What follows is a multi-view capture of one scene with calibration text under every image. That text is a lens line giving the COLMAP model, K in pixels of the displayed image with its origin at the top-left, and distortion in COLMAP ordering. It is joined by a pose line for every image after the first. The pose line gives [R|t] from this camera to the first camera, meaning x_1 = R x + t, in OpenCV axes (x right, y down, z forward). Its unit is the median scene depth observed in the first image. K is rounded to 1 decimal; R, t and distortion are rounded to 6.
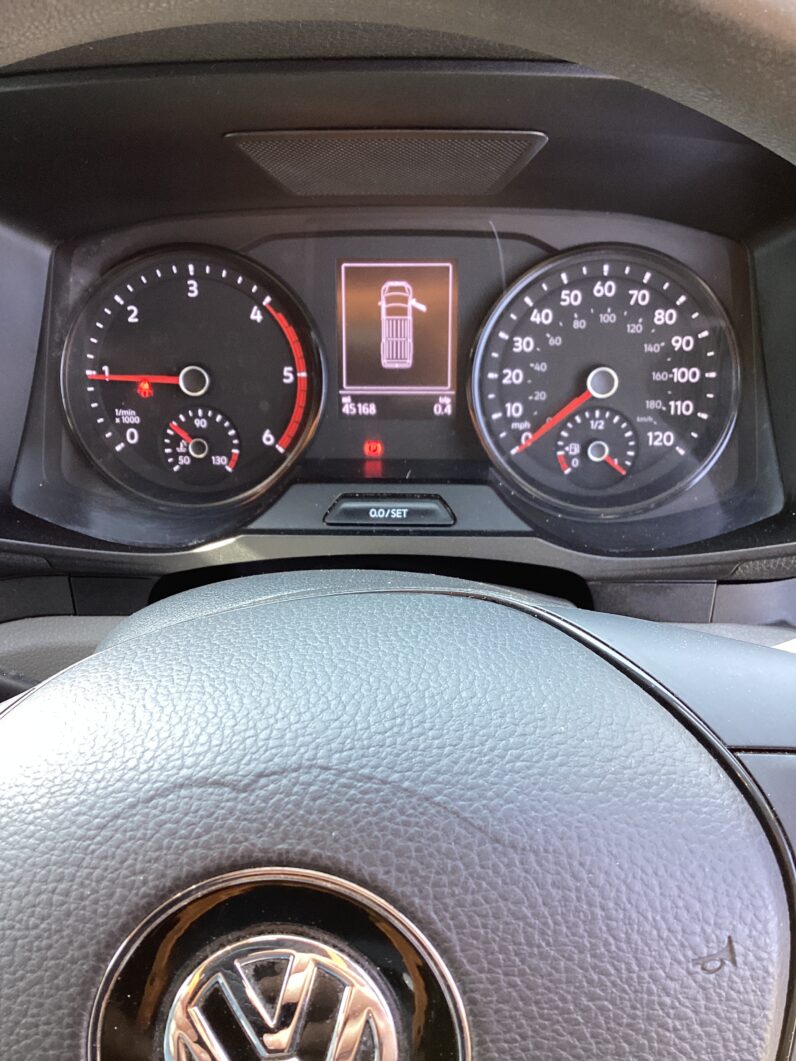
lens RADIAL K [[920.7, 0, 393.5], [0, 920.7, 530.2], [0, 0, 1]] dist [0.049543, -0.065920]
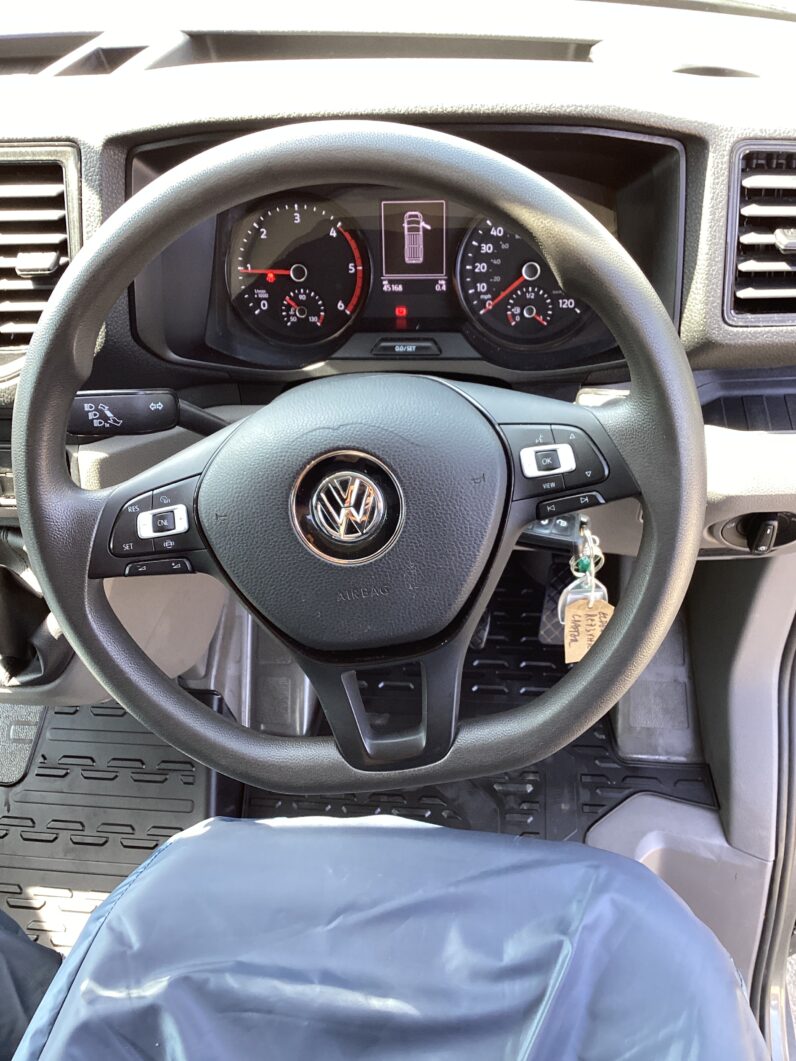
lens RADIAL K [[920.7, 0, 393.5], [0, 920.7, 548.0], [0, 0, 1]] dist [0.049543, -0.065920]
pose [[0.996860, 0.009840, -0.078572, 0.107066], [0.004403, 0.983826, 0.179071, 0.039375], [0.079063, -0.178854, 0.980694, -0.801970]]
